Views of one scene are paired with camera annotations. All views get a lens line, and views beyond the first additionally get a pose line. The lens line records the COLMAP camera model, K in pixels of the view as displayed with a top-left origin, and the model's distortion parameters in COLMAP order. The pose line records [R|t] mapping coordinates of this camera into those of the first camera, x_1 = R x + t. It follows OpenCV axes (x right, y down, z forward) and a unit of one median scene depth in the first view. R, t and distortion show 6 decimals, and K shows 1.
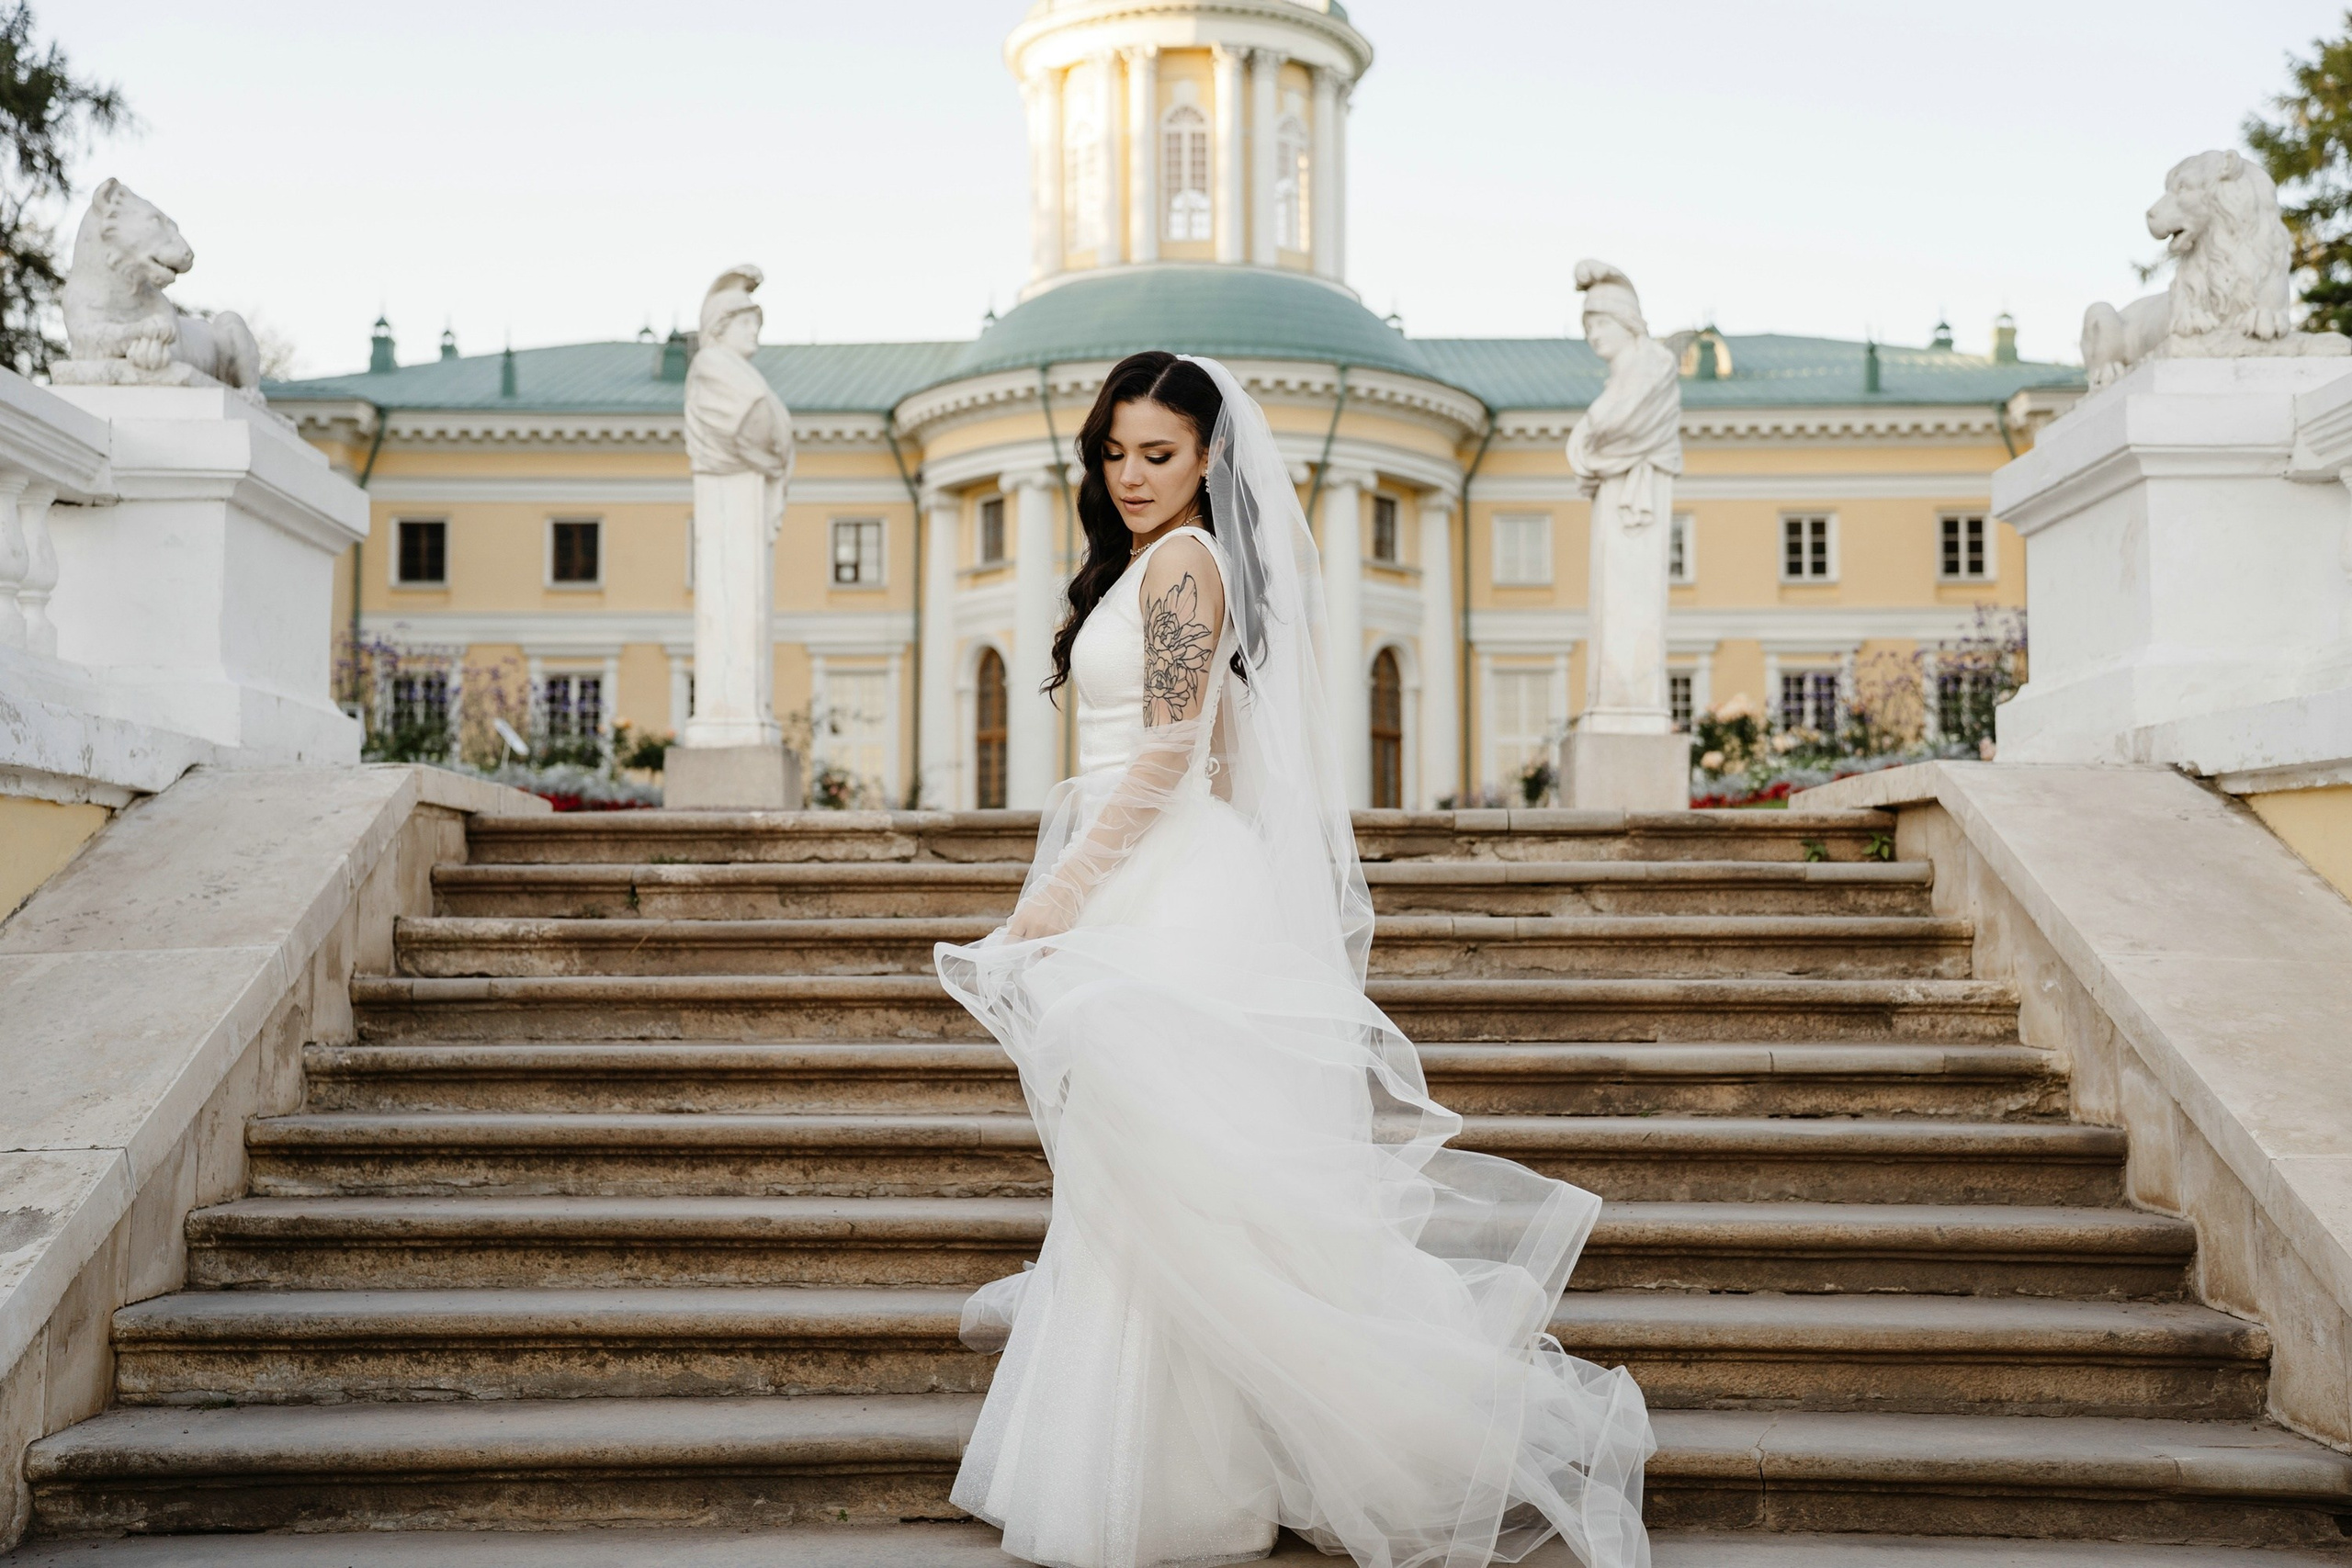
lens RADIAL K [[2633.4, 0, 1145.9], [0, 2633.4, 765.7], [0, 0, 1]] dist [0.120557, 0.000000]
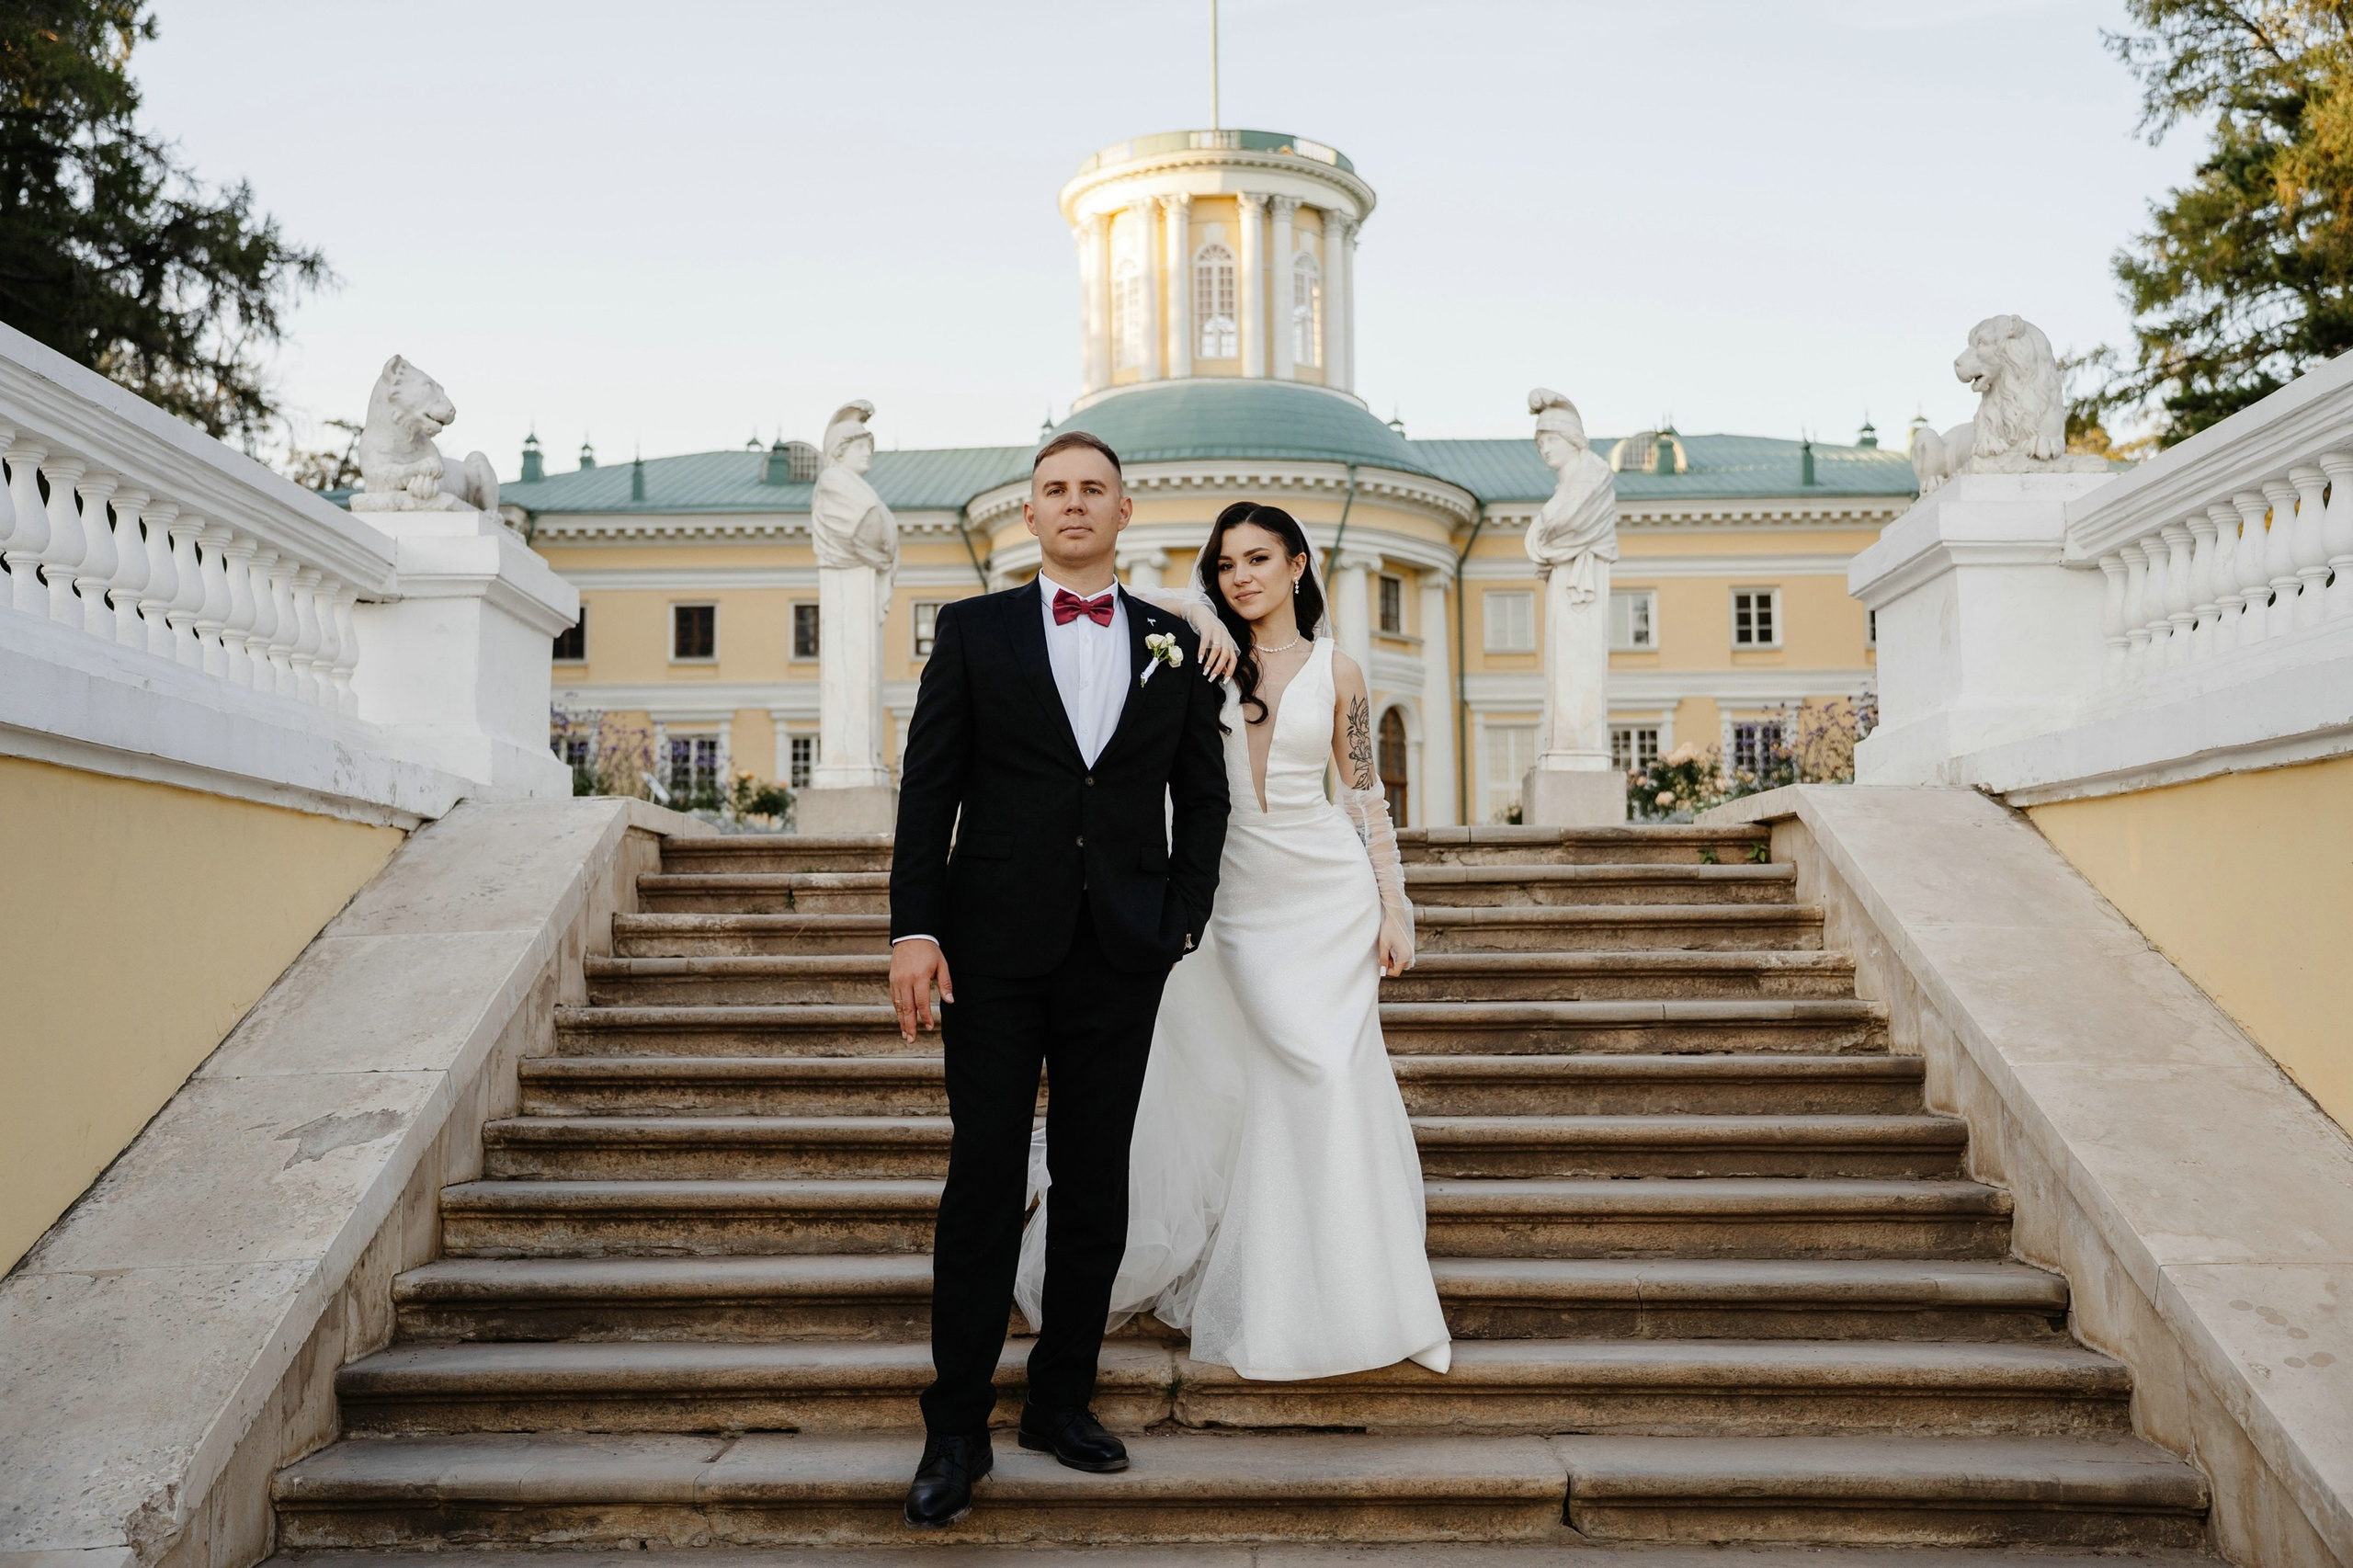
lens RADIAL K [[2291.2, 0, 1144.5], [0, 2291.2, 764.7], [0, 0, 1]] dist [0.033577, 0.000000]
pose [[0.999809, -0.008528, -0.017610, -0.000314], [0.008162, 0.999752, -0.020705, 0.008360], [0.017782, 0.020557, 0.999631, -0.112718]]
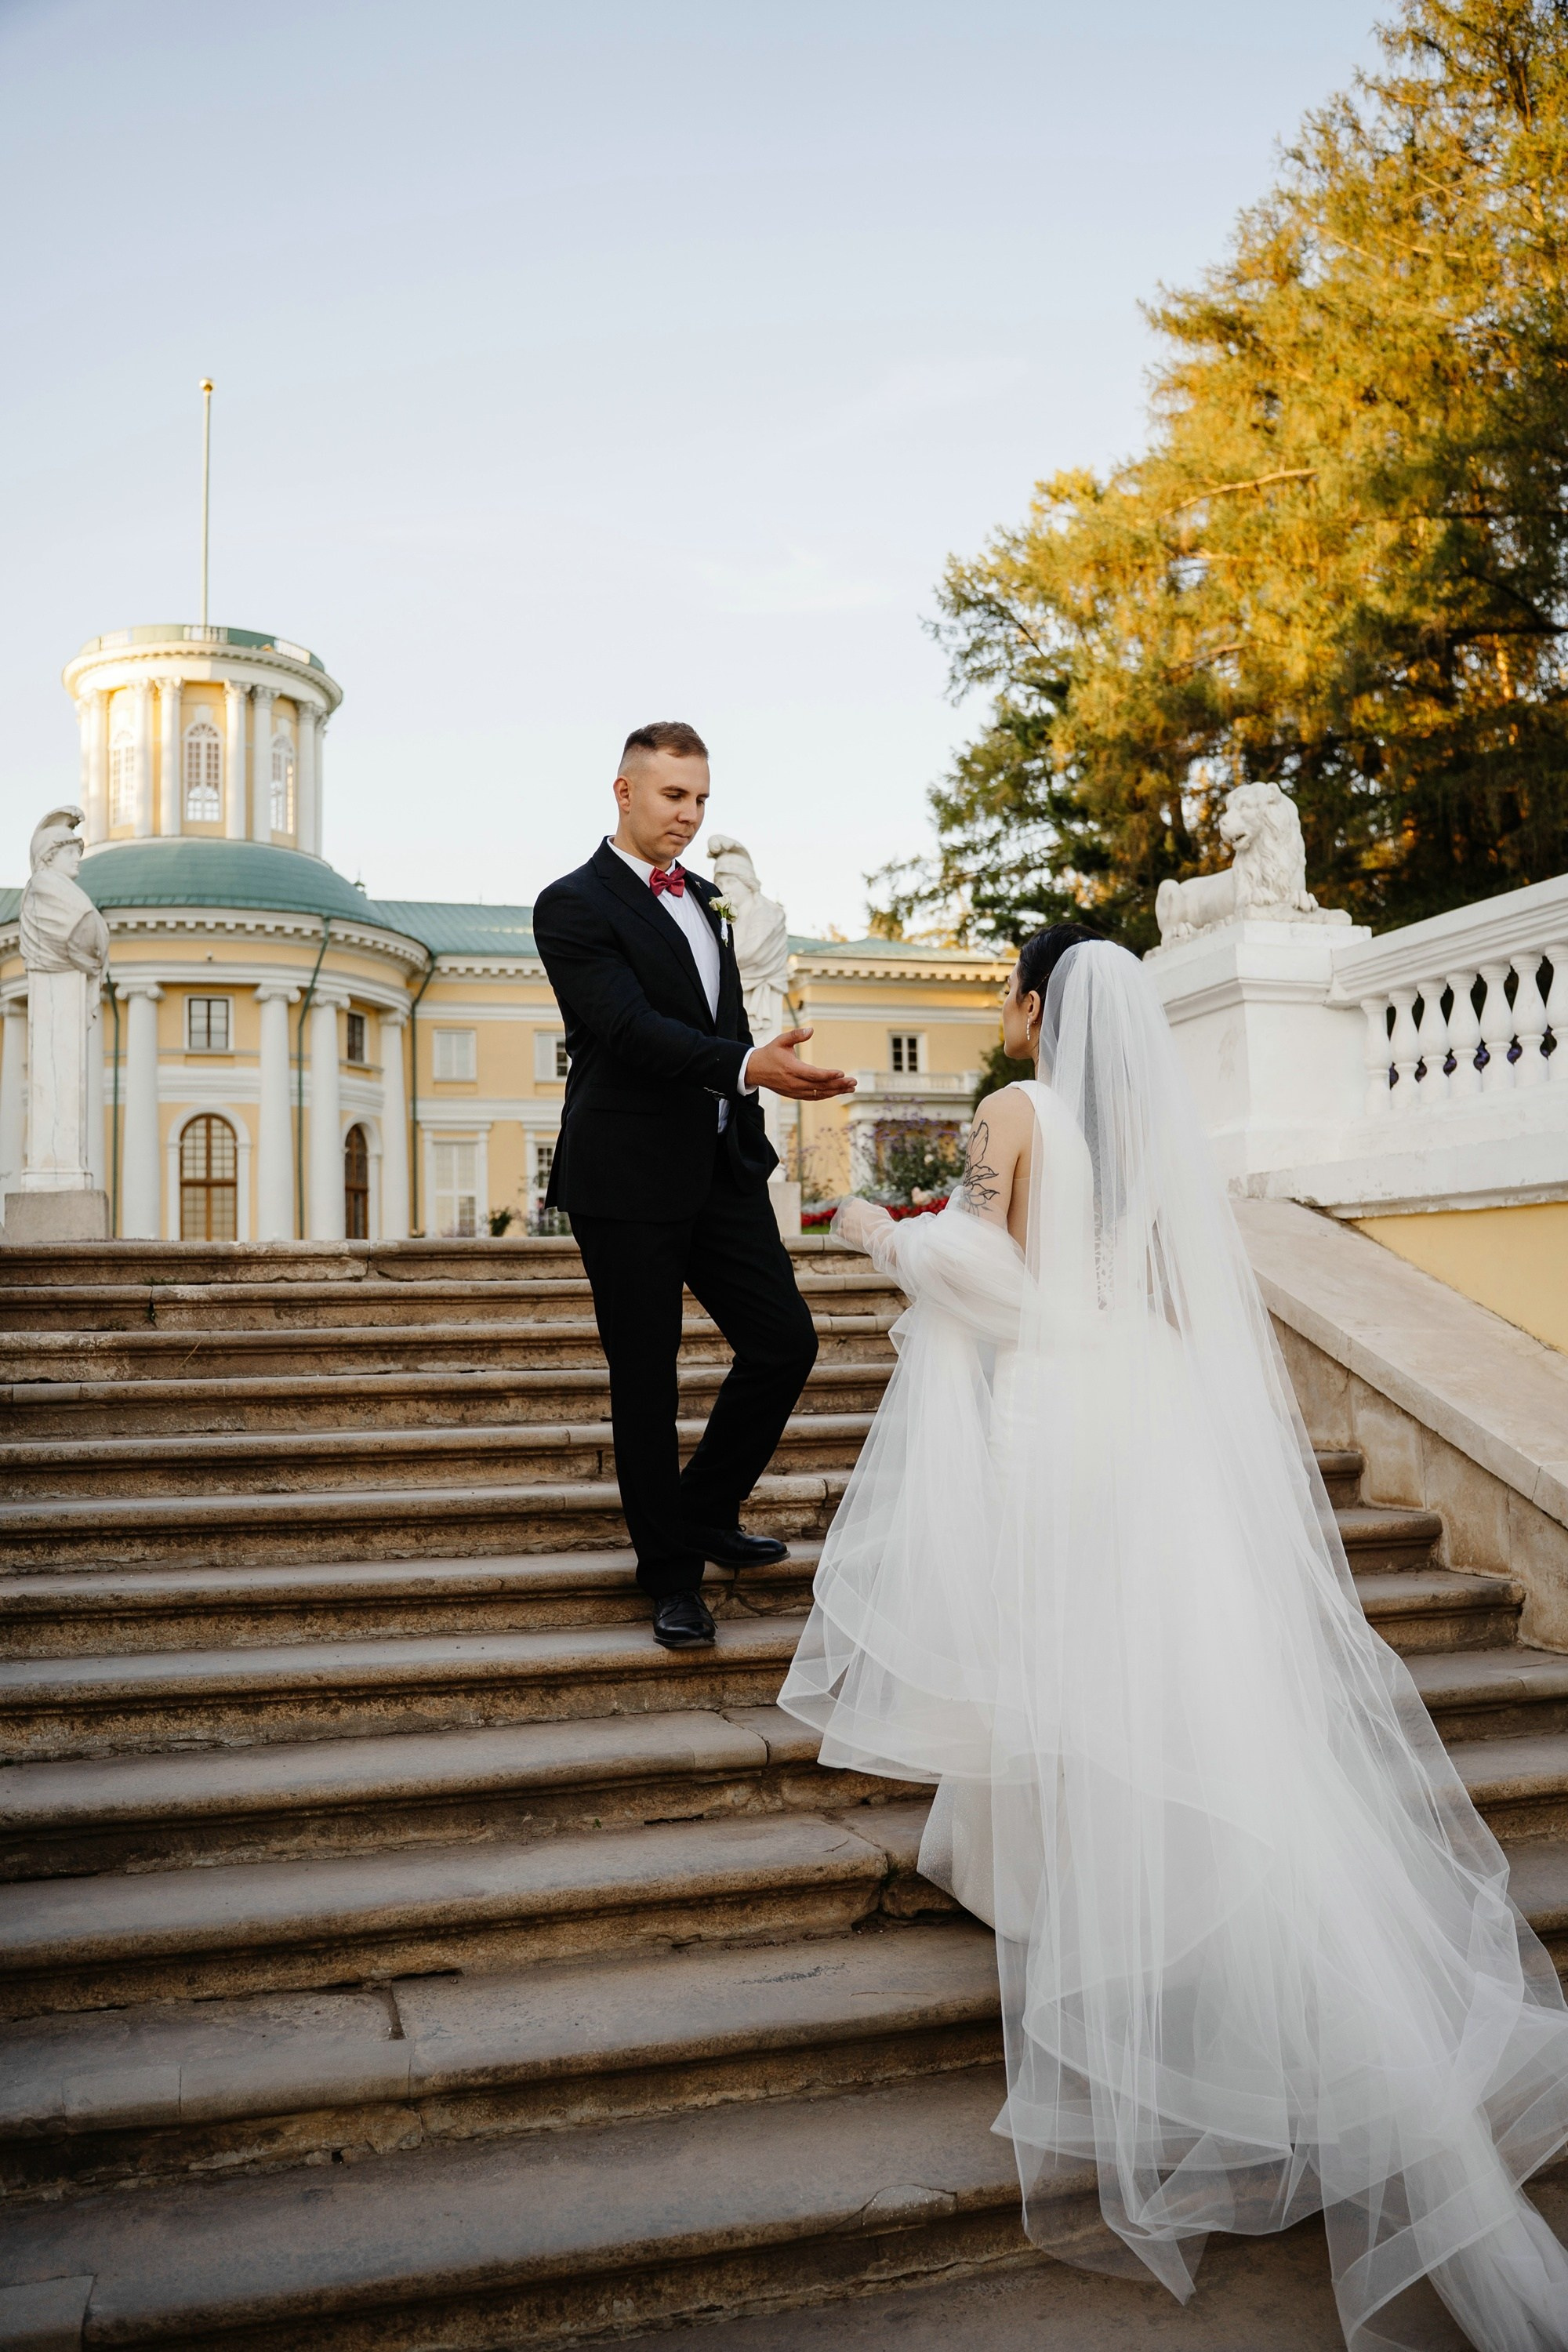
lens RADIAL K [[1911.3, 0, 737.3], [0, 1911.3, 1177.7], [0, 0, 1]] dist [-0.085650, 0.047710]
pose [[0.956009, 0.001590, 0.293334, -0.180561], [0.003672, 0.999842, -0.017388, 0.004477], [-0.293315, 0.017700, 0.955852, 0.099276]]
